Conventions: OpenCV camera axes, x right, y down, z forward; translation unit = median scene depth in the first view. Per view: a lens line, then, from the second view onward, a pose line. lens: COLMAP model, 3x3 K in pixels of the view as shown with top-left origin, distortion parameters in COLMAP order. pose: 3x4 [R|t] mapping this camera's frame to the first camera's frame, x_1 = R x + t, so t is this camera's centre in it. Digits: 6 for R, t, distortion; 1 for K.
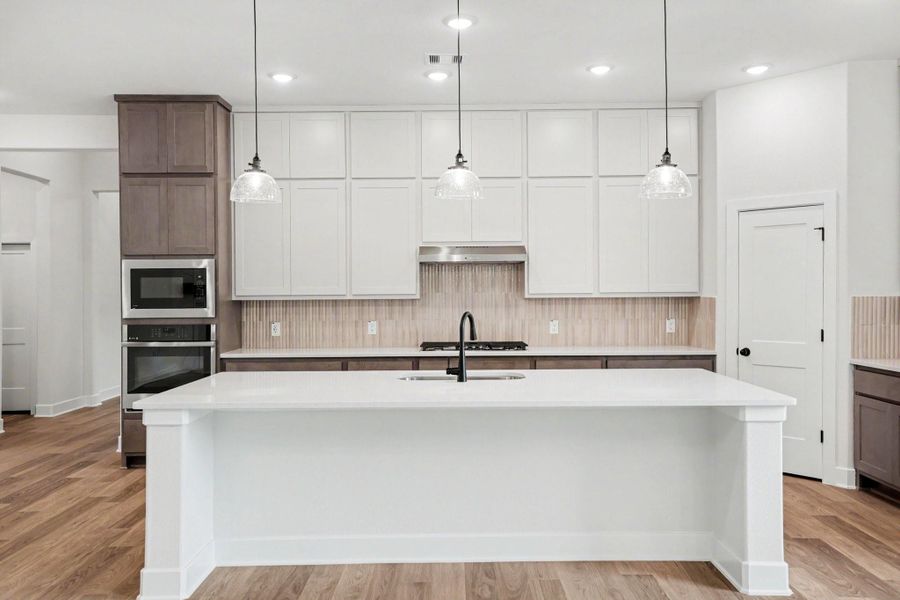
lens RADIAL K [[705.7, 0, 450.5], [0, 705.7, 301.7], [0, 0, 1]] dist [0.046548, 0.014265]
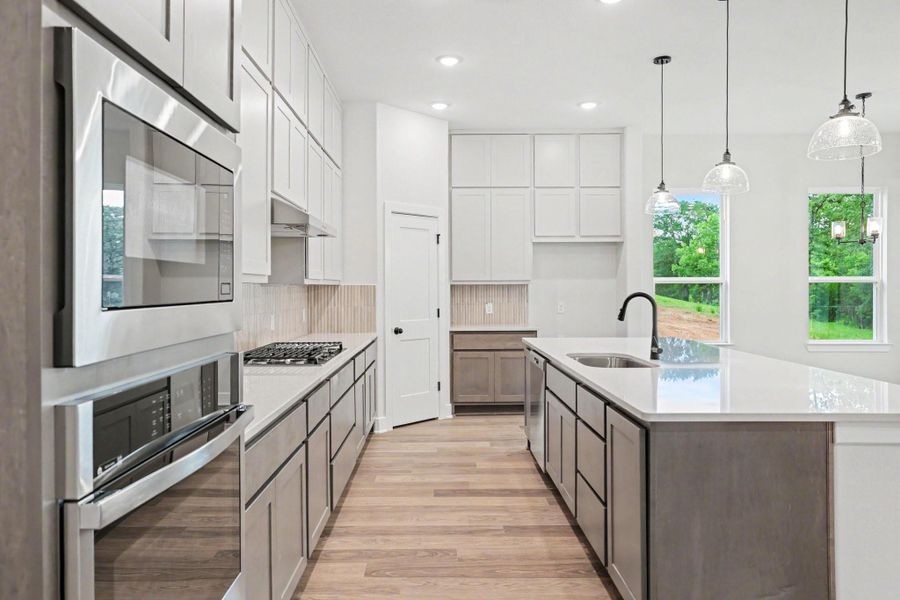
lens RADIAL K [[620.5, 0, 443.9], [0, 620.5, 292.6], [0, 0, 1]] dist [0.010165, 0.002339]
pose [[0.000654, -0.002755, 0.999996, -0.615355], [0.016769, 0.999856, 0.002743, 0.004874], [-0.999859, 0.016767, 0.000700, 0.902000]]
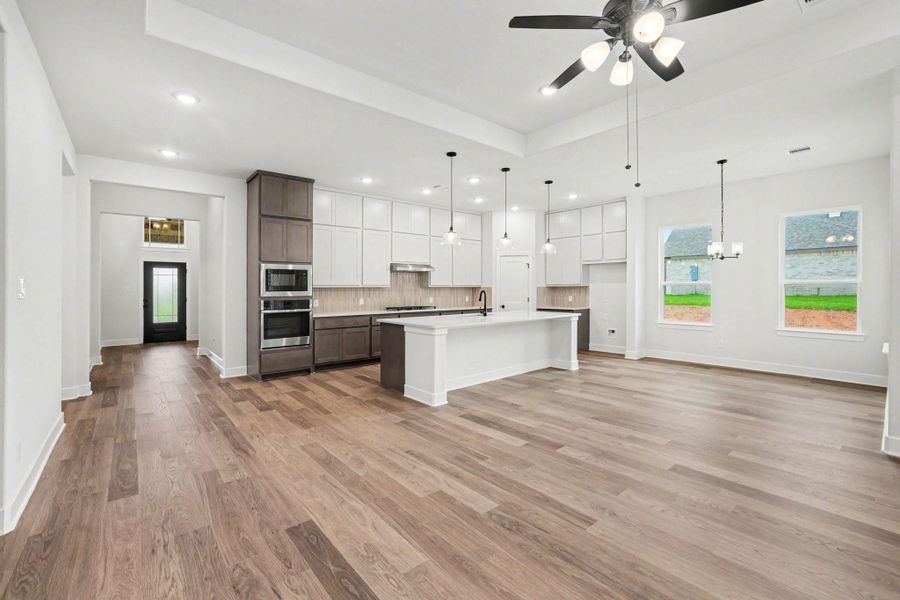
lens RADIAL K [[388.3, 0, 448.5], [0, 388.3, 291.9], [0, 0, 1]] dist [-0.015659, 0.000346]
pose [[0.765735, -0.002288, 0.643152, -0.715821], [0.007173, 0.999962, -0.004983, 0.019057], [-0.643116, 0.008429, 0.765723, -0.028723]]
